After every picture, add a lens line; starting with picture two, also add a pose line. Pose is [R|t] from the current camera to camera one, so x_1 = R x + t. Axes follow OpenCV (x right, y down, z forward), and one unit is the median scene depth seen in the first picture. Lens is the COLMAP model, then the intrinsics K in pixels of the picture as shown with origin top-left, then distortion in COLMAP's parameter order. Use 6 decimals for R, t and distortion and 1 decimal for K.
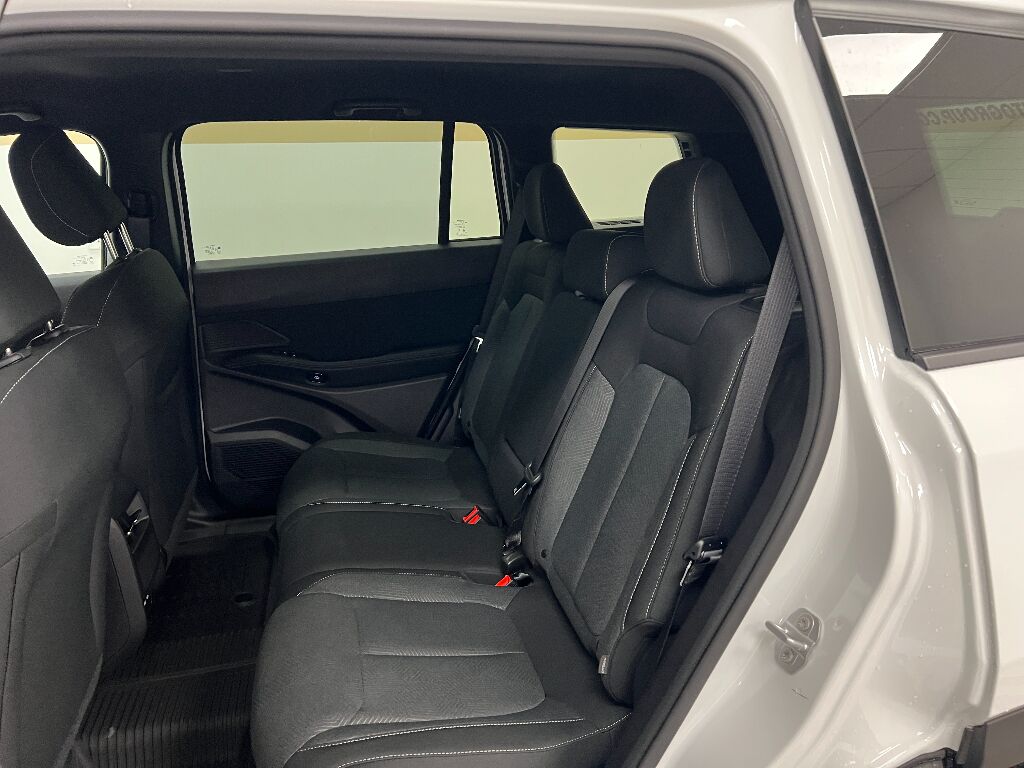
lens RADIAL K [[773.6, 0, 513.8], [0, 773.6, 399.9], [0, 0, 1]] dist [0.077541, -0.102083]
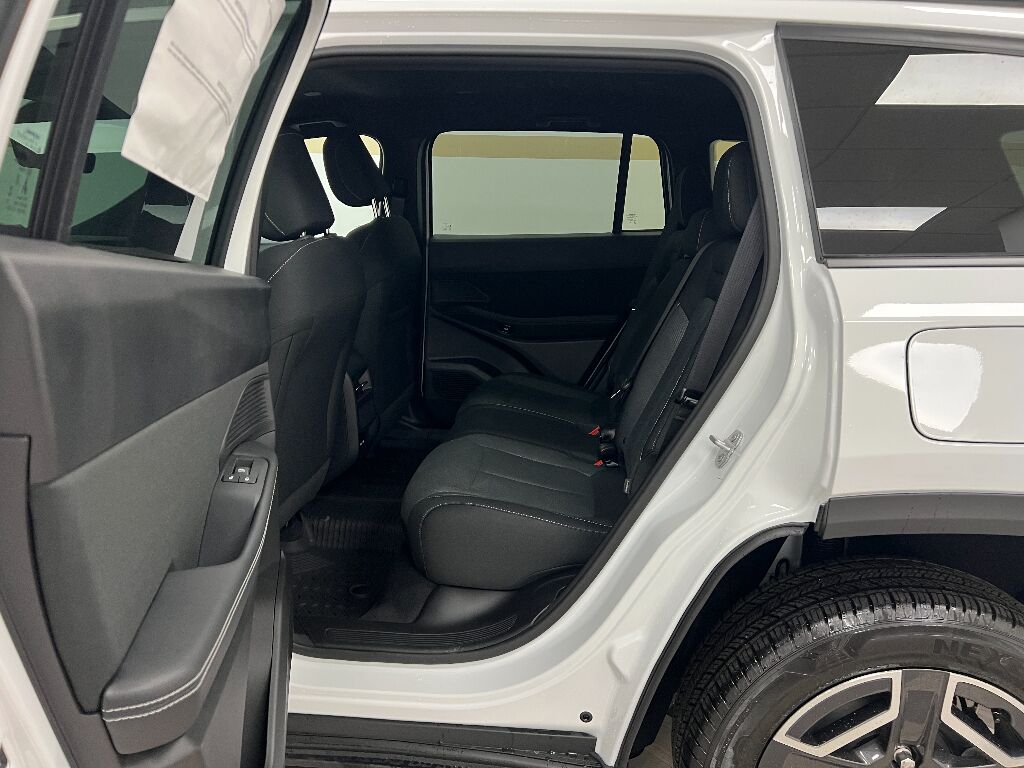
lens RADIAL K [[764.5, 0, 496.8], [0, 764.5, 386.2], [0, 0, 1]] dist [0.124650, -0.191532]
pose [[0.939275, 0.116807, -0.322673, 0.185799], [-0.136422, 0.989892, -0.038775, 0.139370], [0.314882, 0.080440, 0.945716, -0.246944]]
